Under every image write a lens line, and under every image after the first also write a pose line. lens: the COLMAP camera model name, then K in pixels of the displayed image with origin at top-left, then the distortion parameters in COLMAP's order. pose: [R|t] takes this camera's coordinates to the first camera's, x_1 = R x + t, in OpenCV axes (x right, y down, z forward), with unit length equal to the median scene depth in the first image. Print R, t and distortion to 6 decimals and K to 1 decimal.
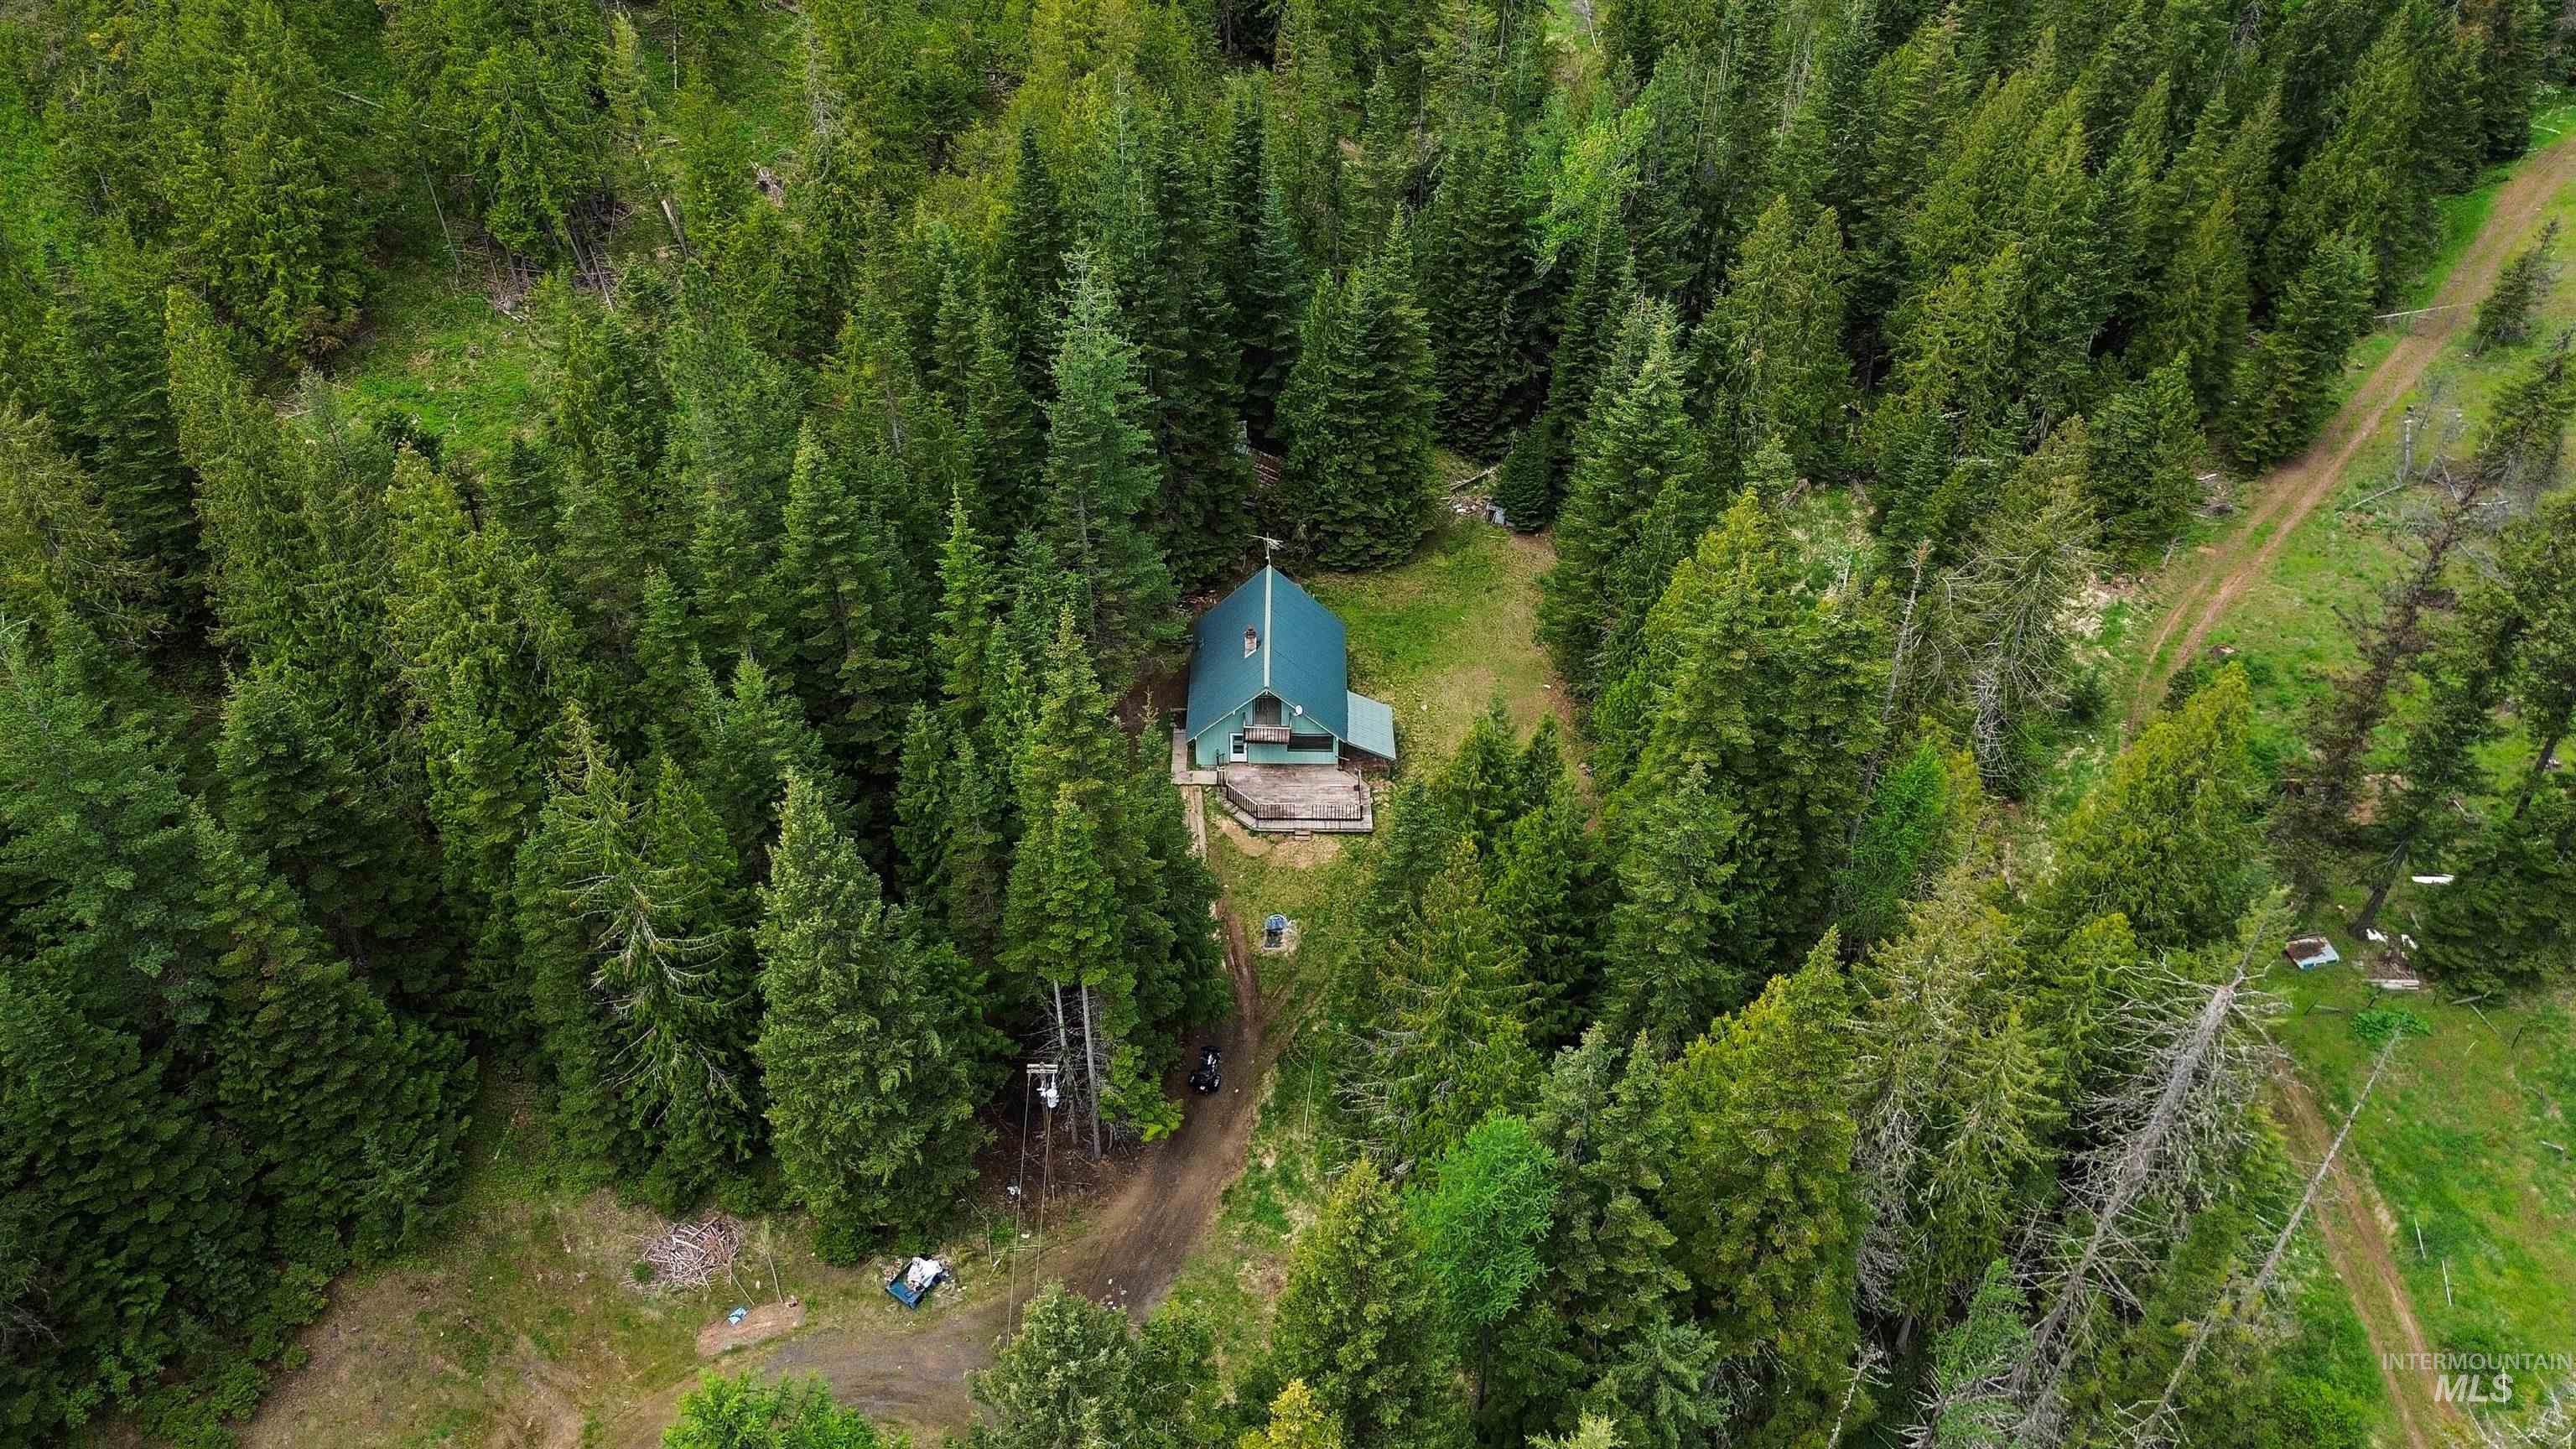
lens RADIAL K [[1826.9, 0, 1288.0], [0, 1826.9, 724.5], [0, 0, 1]] dist [0.091416, -0.093792]
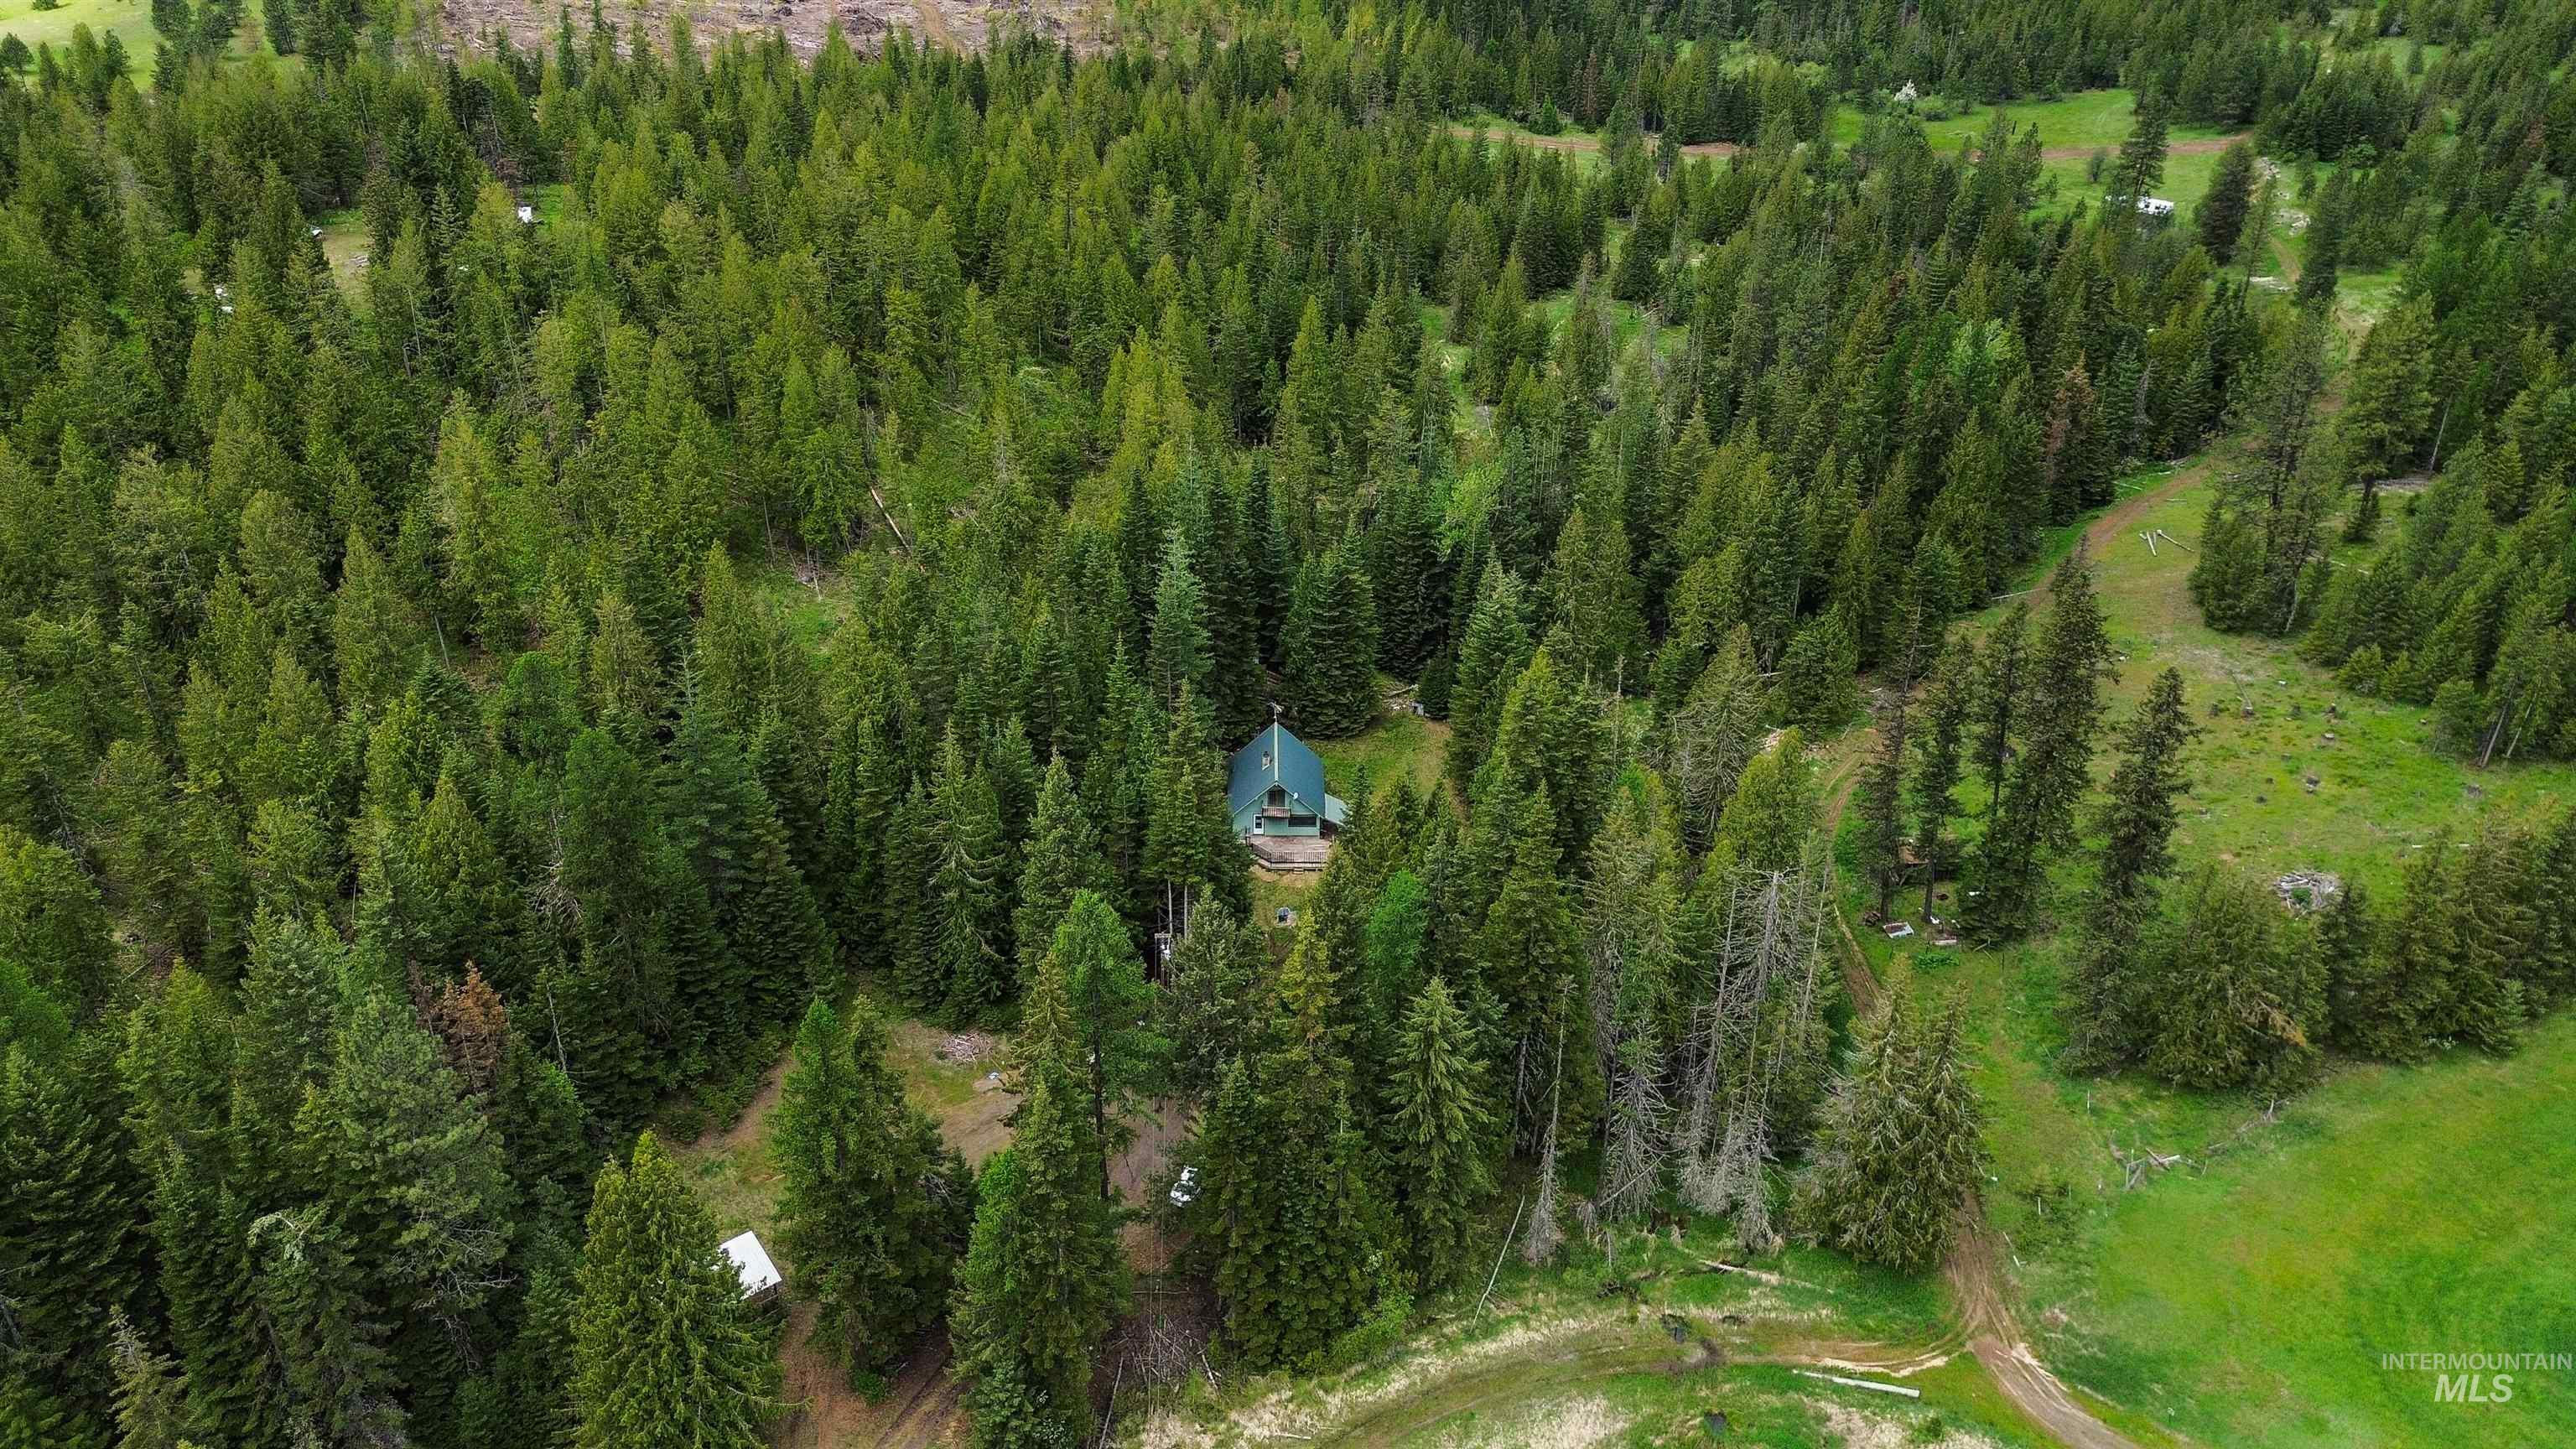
lens RADIAL K [[1807.8, 0, 1288.0], [0, 1807.8, 724.5], [0, 0, 1]] dist [0.182332, -0.390435]
pose [[0.999892, -0.004497, 0.014020, -0.022626], [0.007303, 0.978308, -0.207025, 0.254234], [-0.012784, 0.207105, 0.978235, -0.594703]]
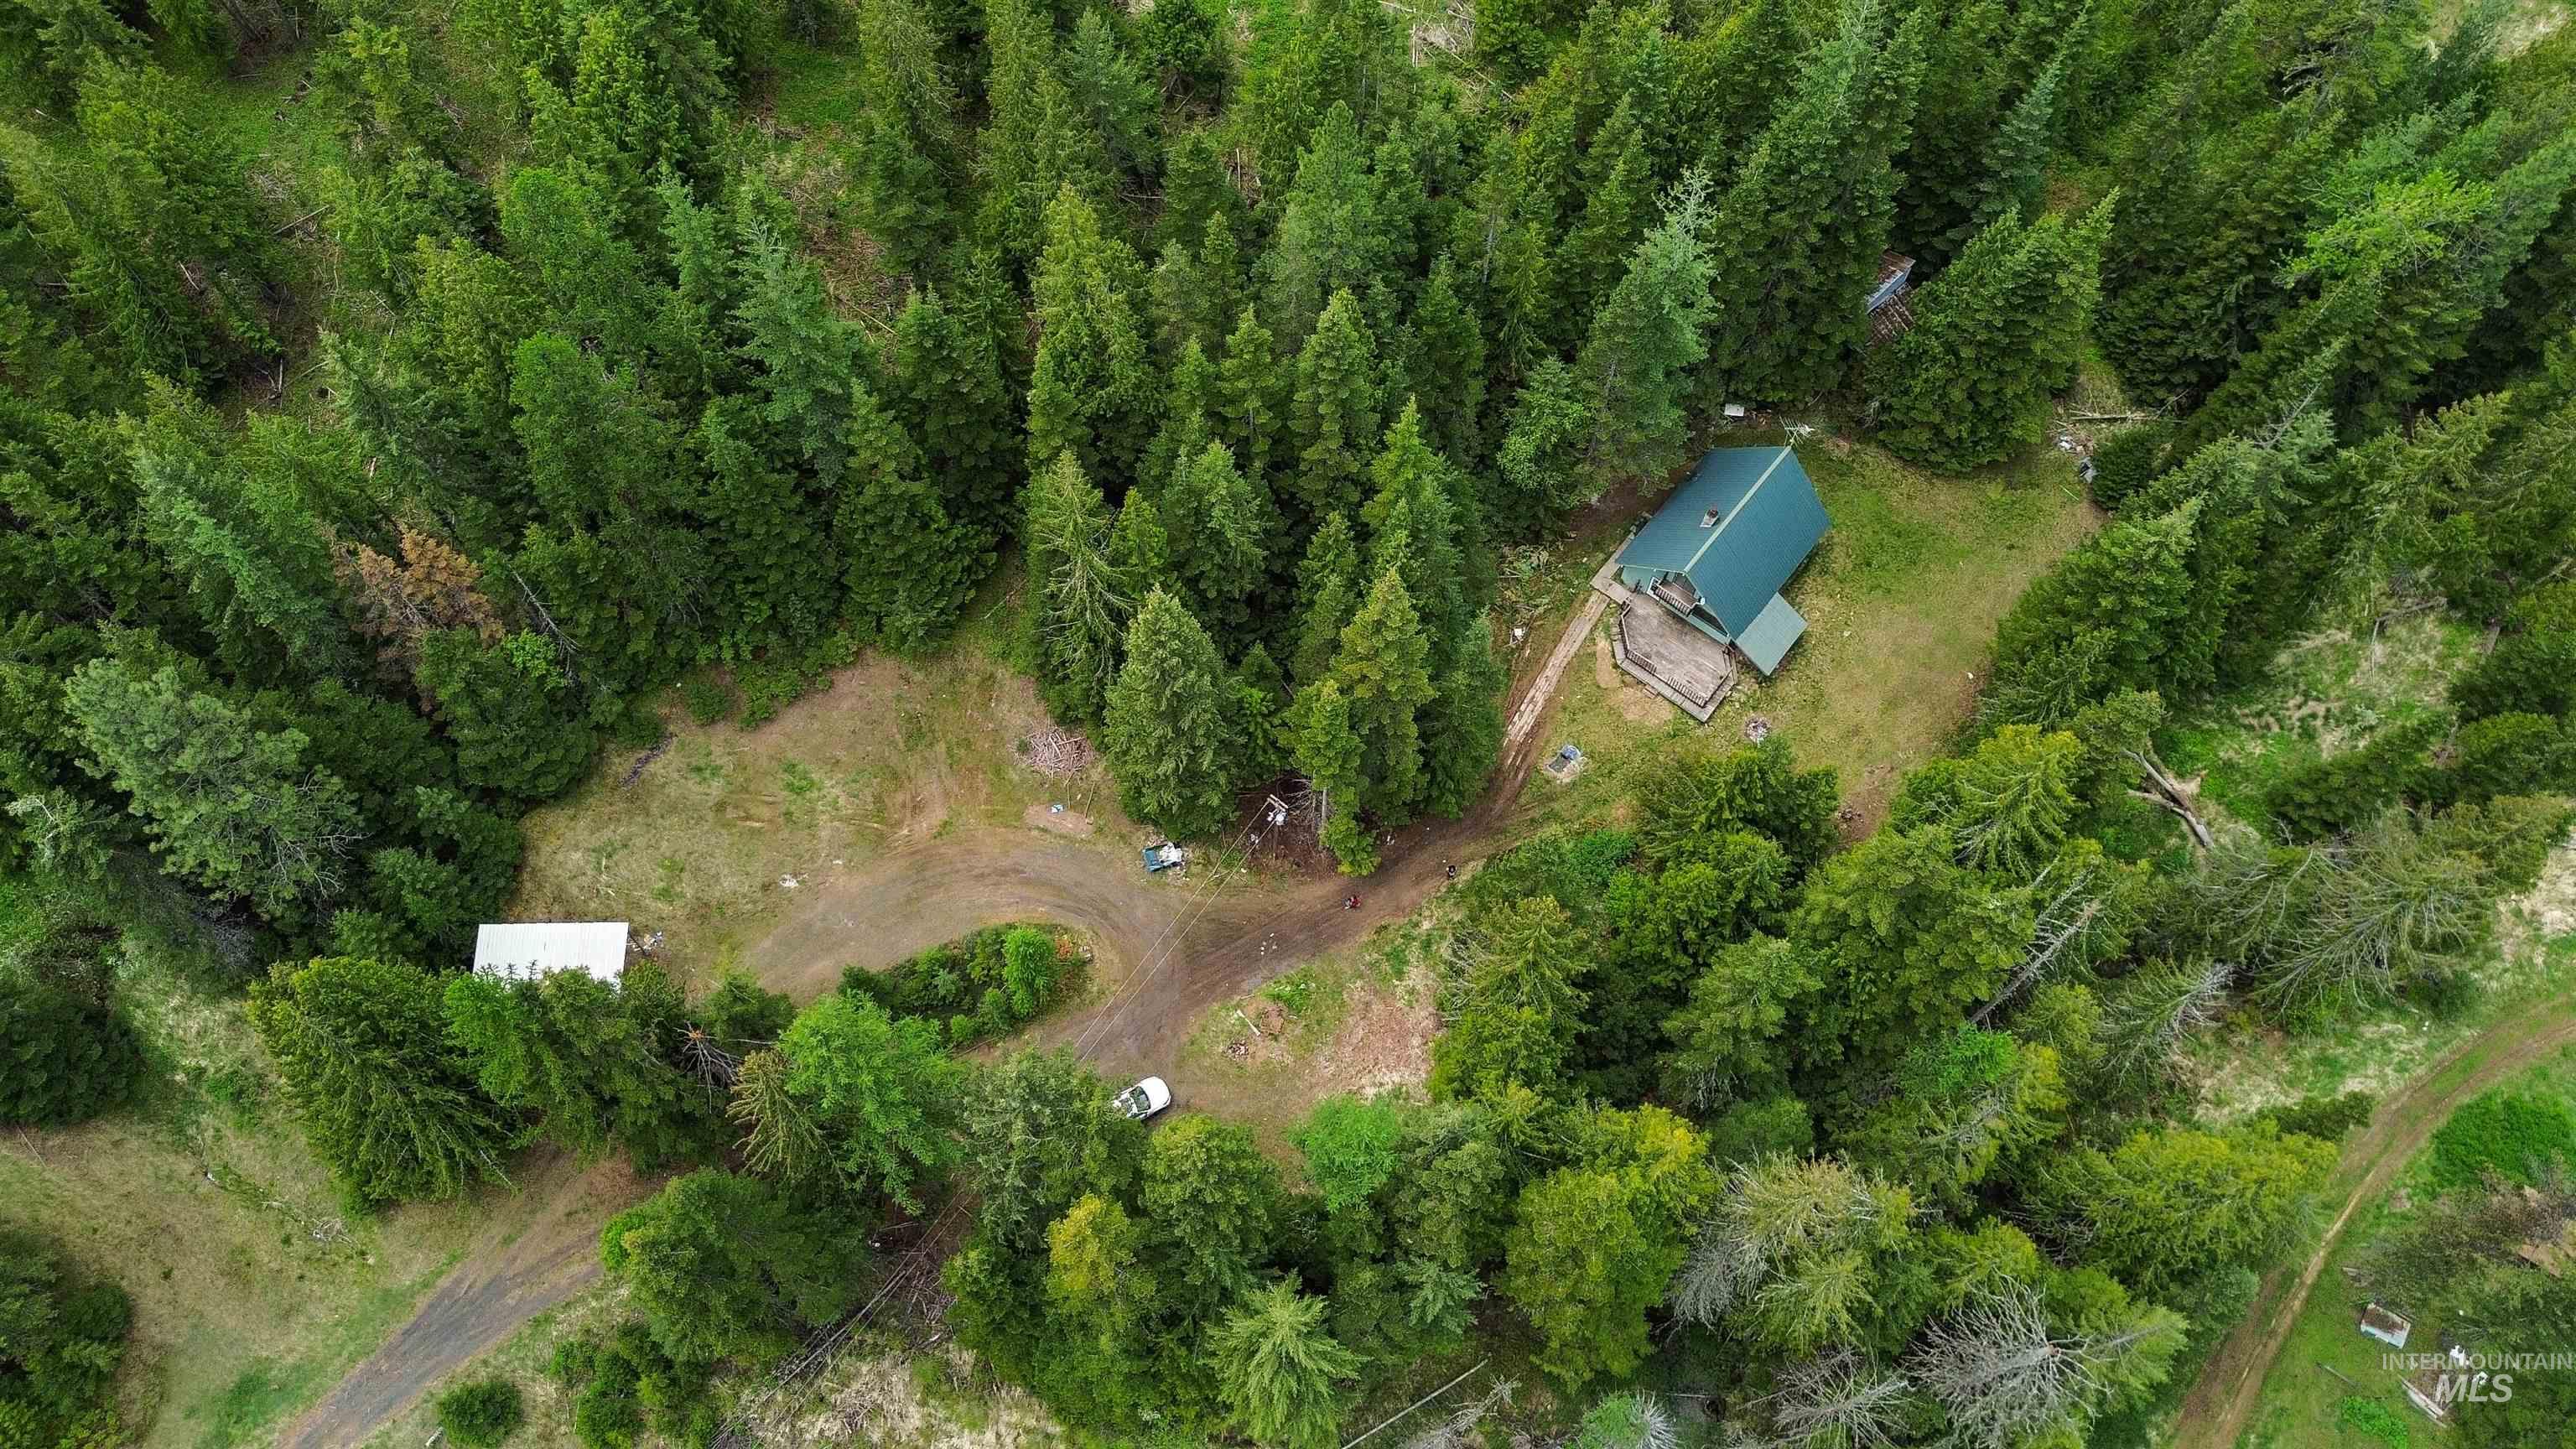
lens RADIAL K [[1826.9, 0, 1288.0], [0, 1826.9, 724.5], [0, 0, 1]] dist [0.091416, -0.093792]
pose [[0.778228, 0.563446, -0.277290, 0.153120], [-0.399801, 0.785048, 0.473137, -0.356797], [0.484273, -0.257348, 0.836213, -0.082737]]
